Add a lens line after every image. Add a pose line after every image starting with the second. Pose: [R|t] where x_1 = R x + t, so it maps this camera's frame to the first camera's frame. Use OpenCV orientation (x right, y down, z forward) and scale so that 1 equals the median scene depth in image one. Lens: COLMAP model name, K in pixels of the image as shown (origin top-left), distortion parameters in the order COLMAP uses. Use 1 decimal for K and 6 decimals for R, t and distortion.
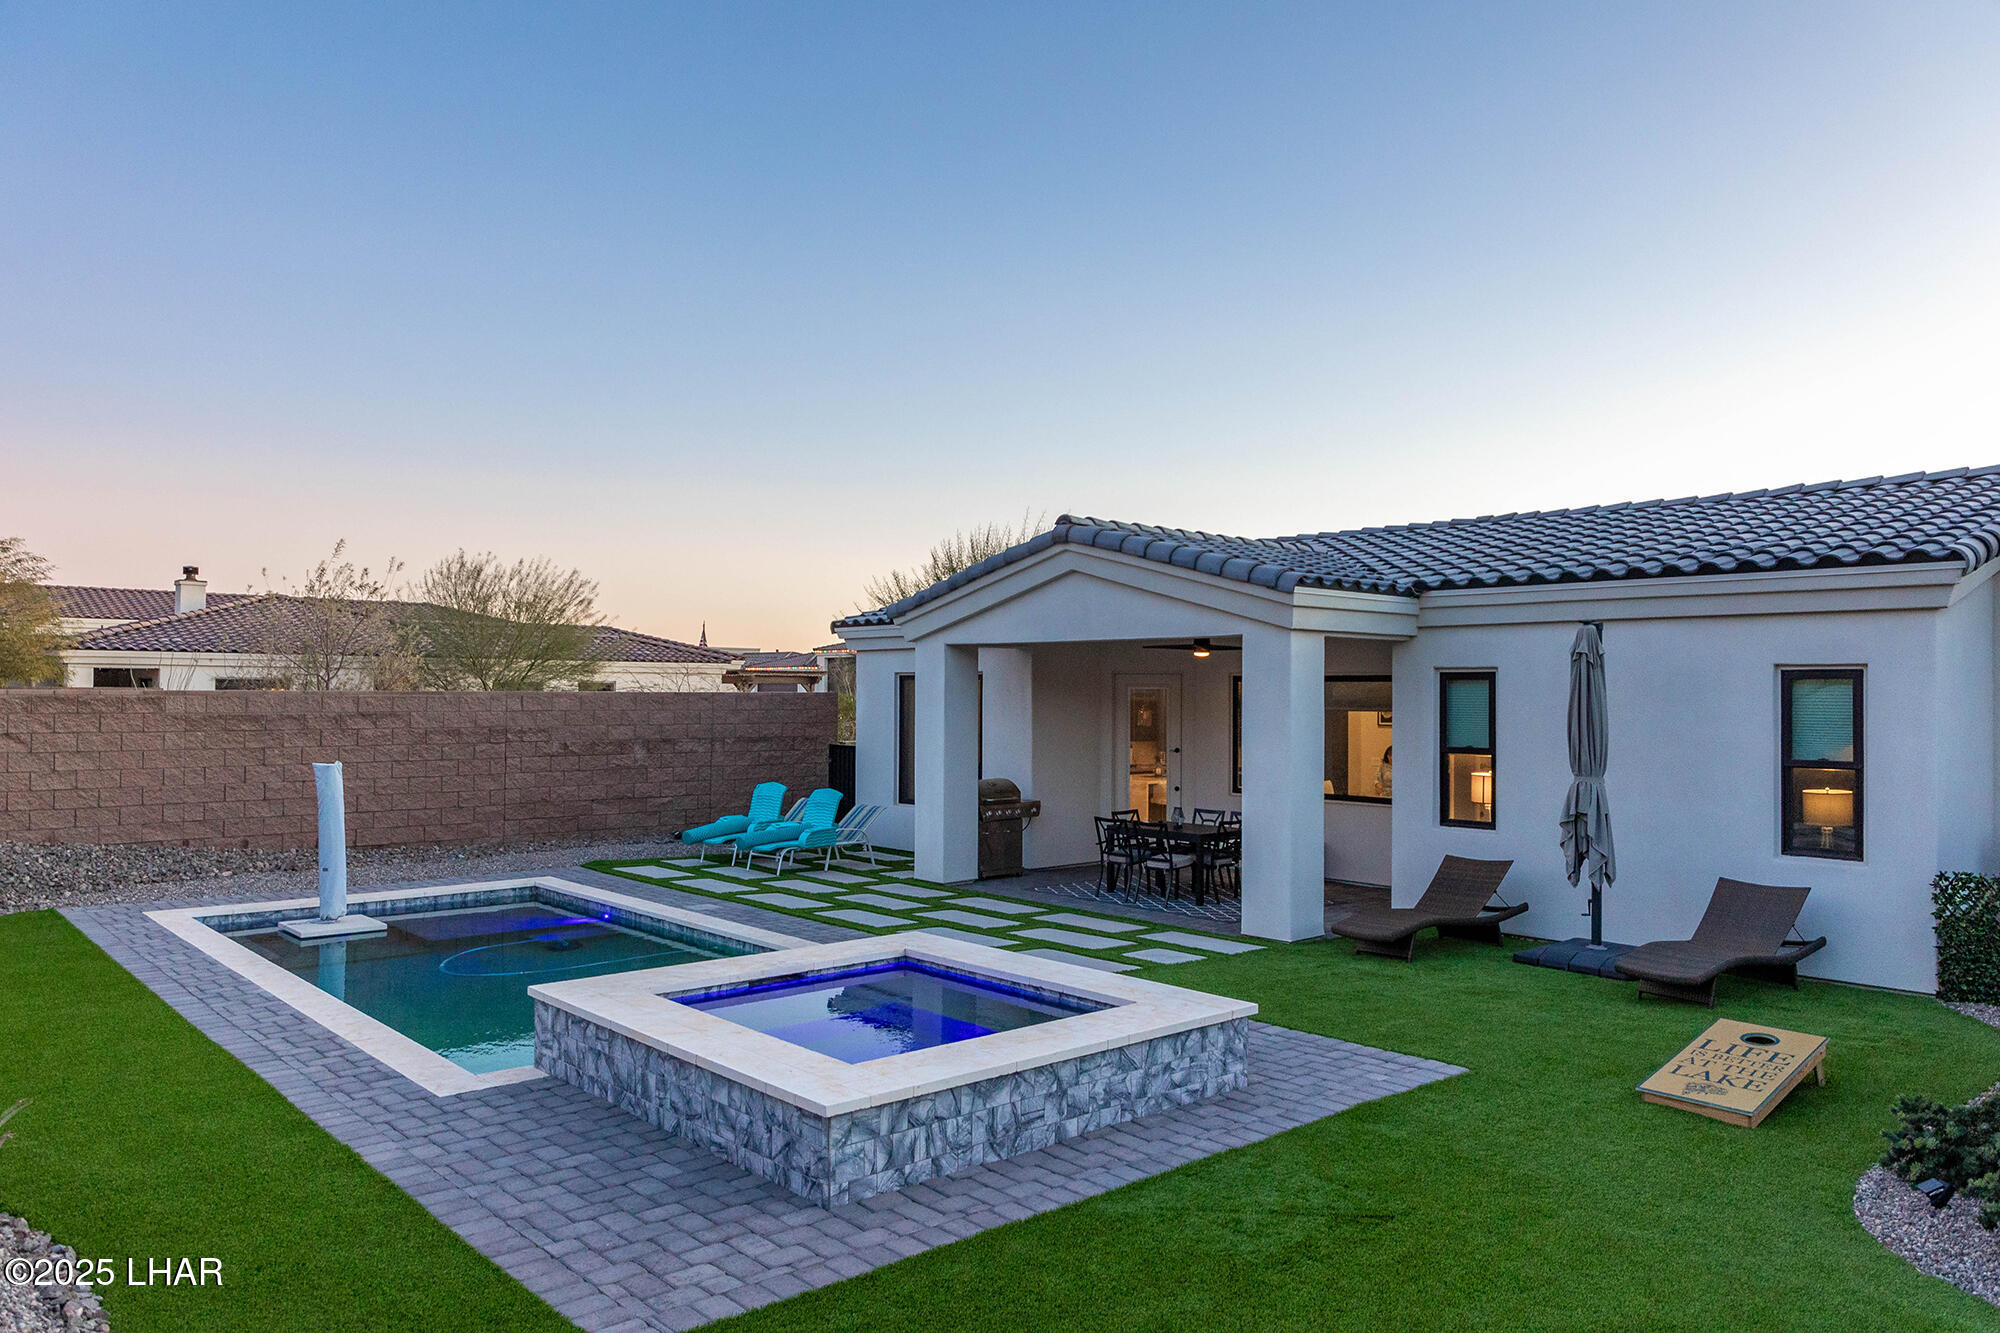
lens RADIAL K [[1371.2, 0, 1005.3], [0, 1371.2, 662.1], [0, 0, 1]] dist [-0.002383, -0.000575]
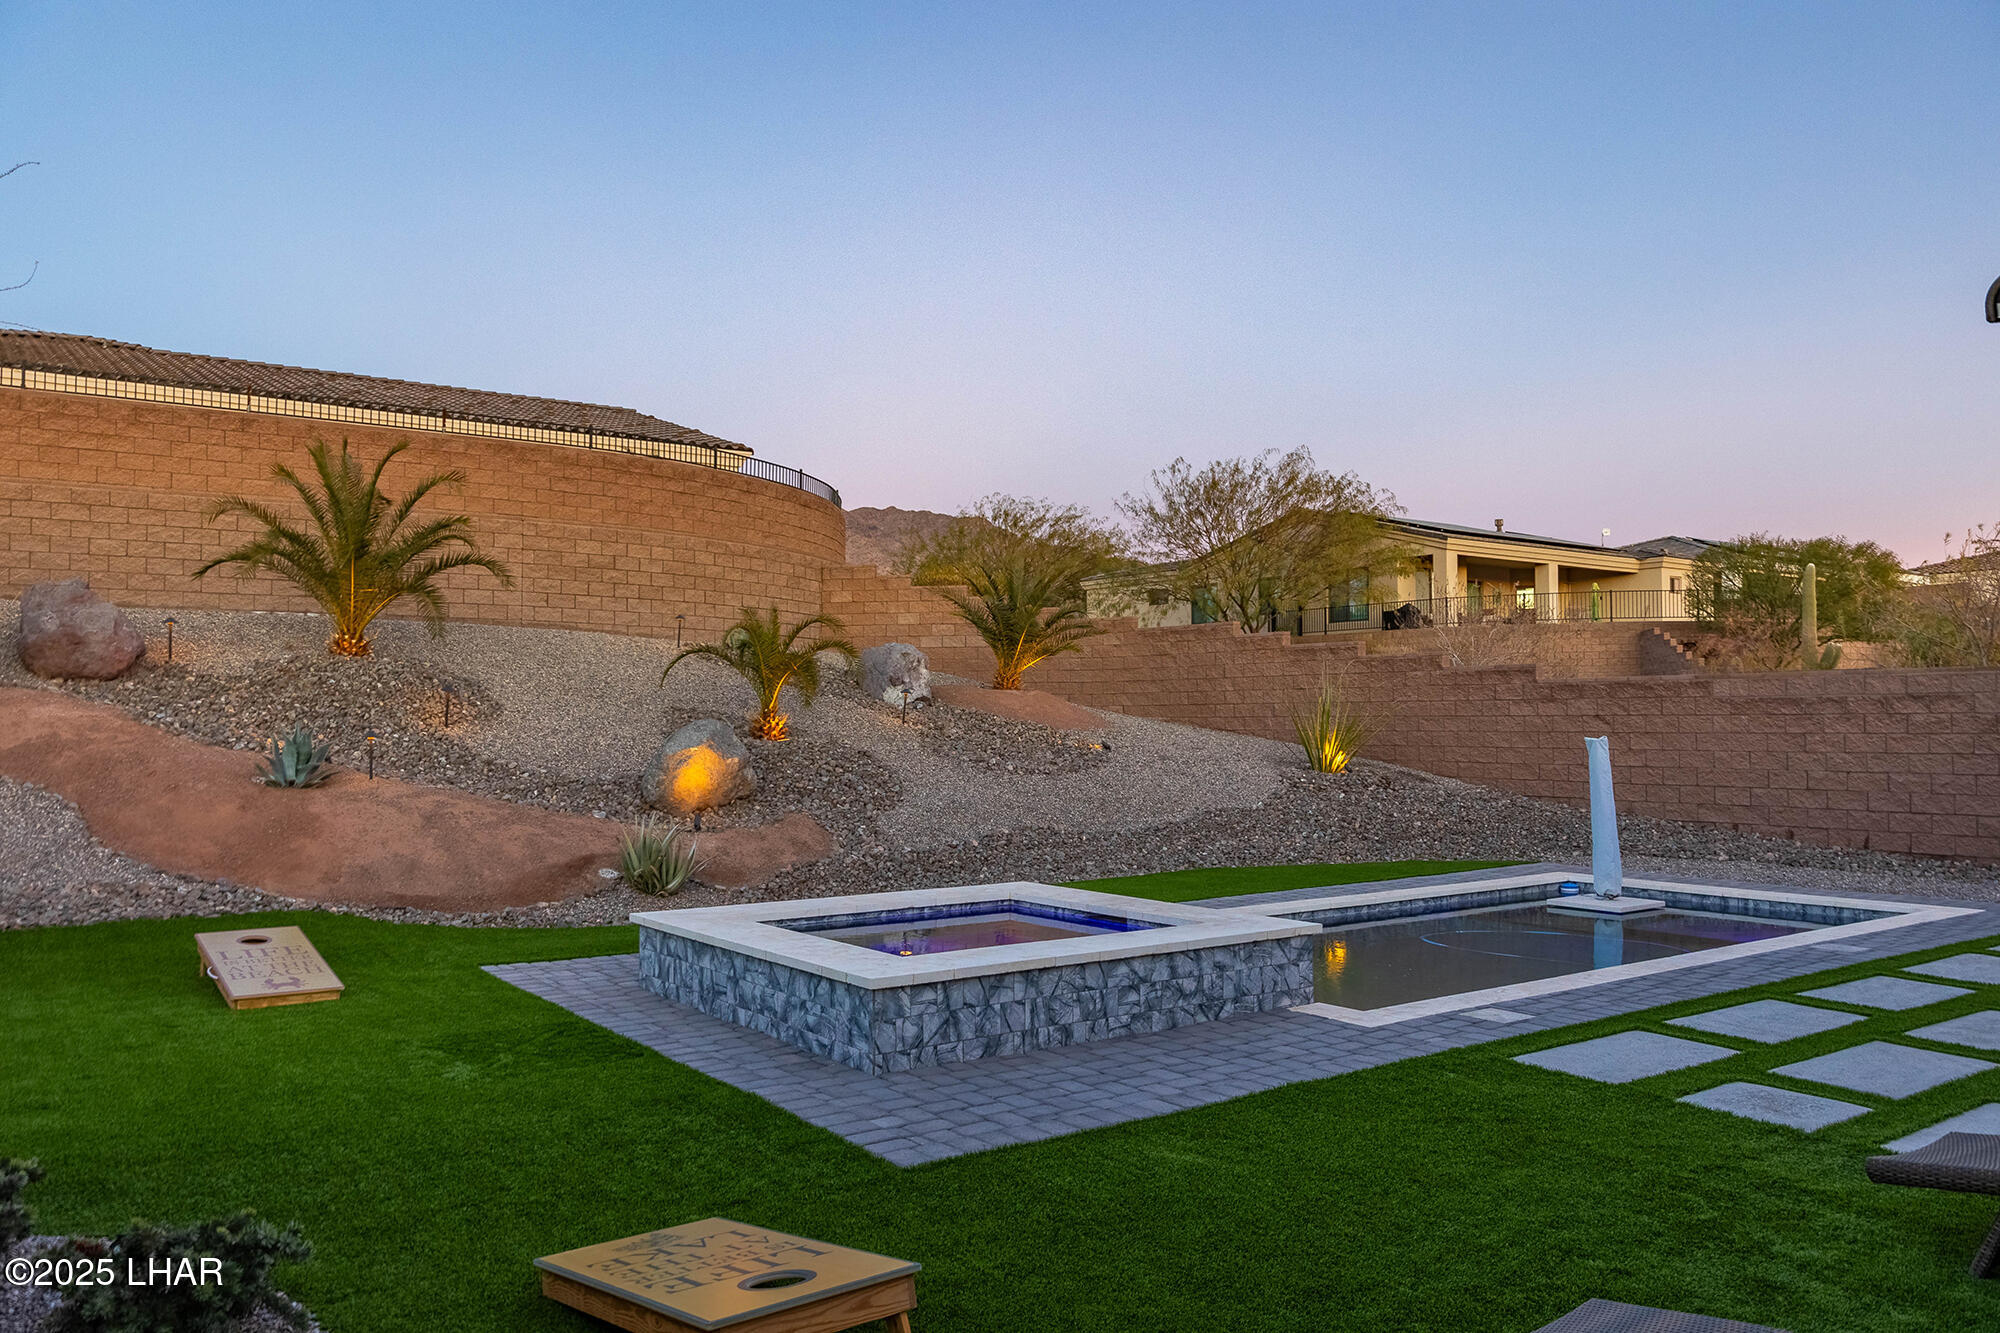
lens RADIAL K [[1502.3, 0, 1008.0], [0, 1502.3, 721.0], [0, 0, 1]] dist [-0.013068, -0.000699]
pose [[-0.106419, -0.006652, -0.994299, 0.705228], [0.022857, 0.999697, -0.009134, 0.069727], [0.994059, -0.023699, -0.106235, 0.779069]]
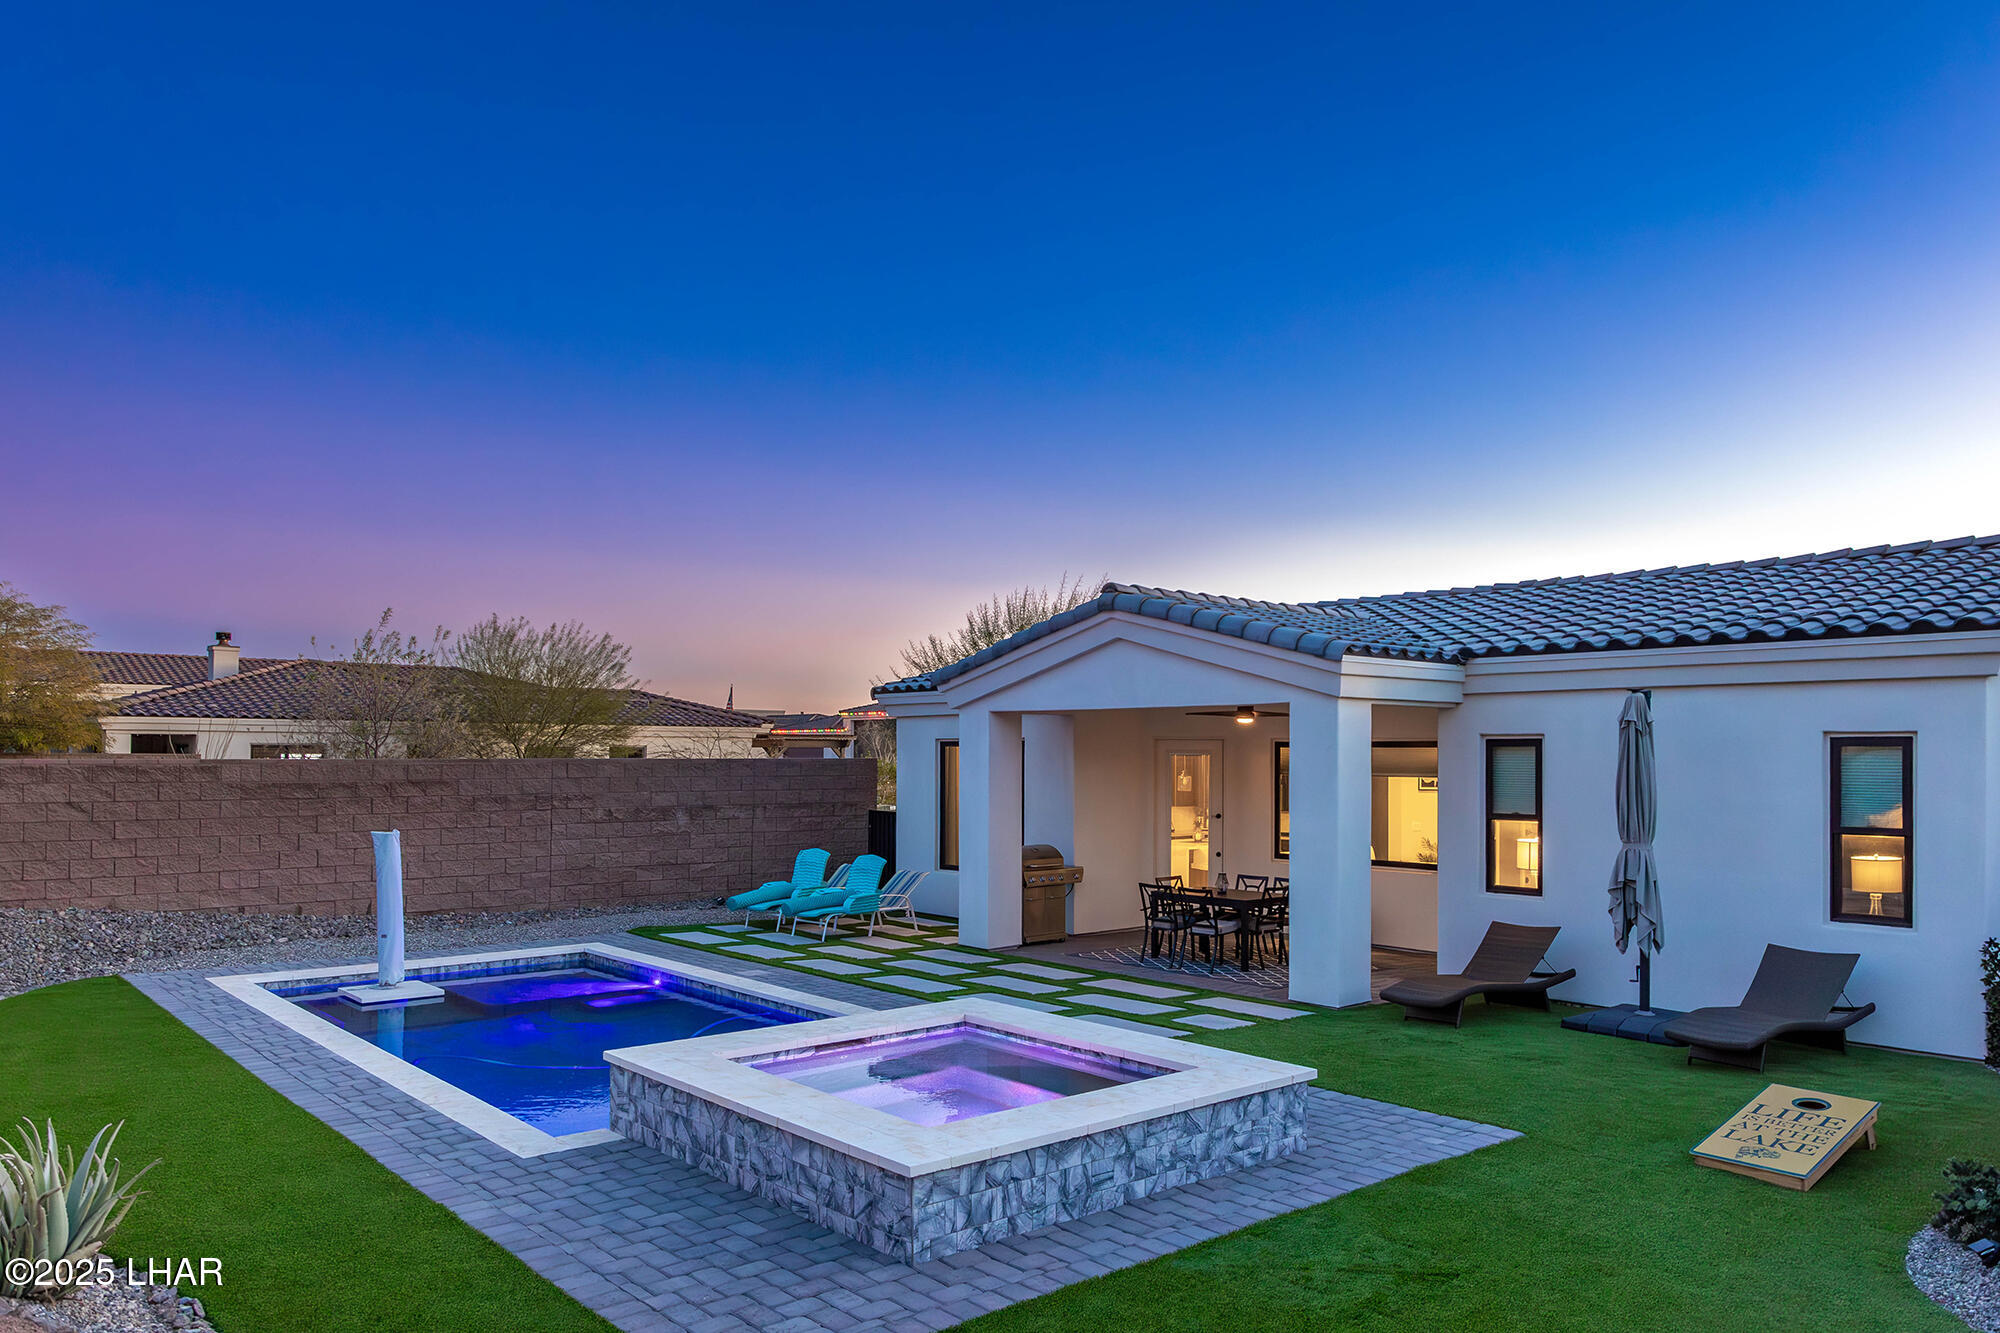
lens RADIAL K [[1389.4, 0, 1010.7], [0, 1389.4, 732.2], [0, 0, 1]] dist [-0.000409, -0.005826]
pose [[0.999898, -0.002484, -0.014089, -0.019049], [0.002577, 0.999975, 0.006527, -0.005987], [0.014073, -0.006562, 0.999879, -0.024486]]
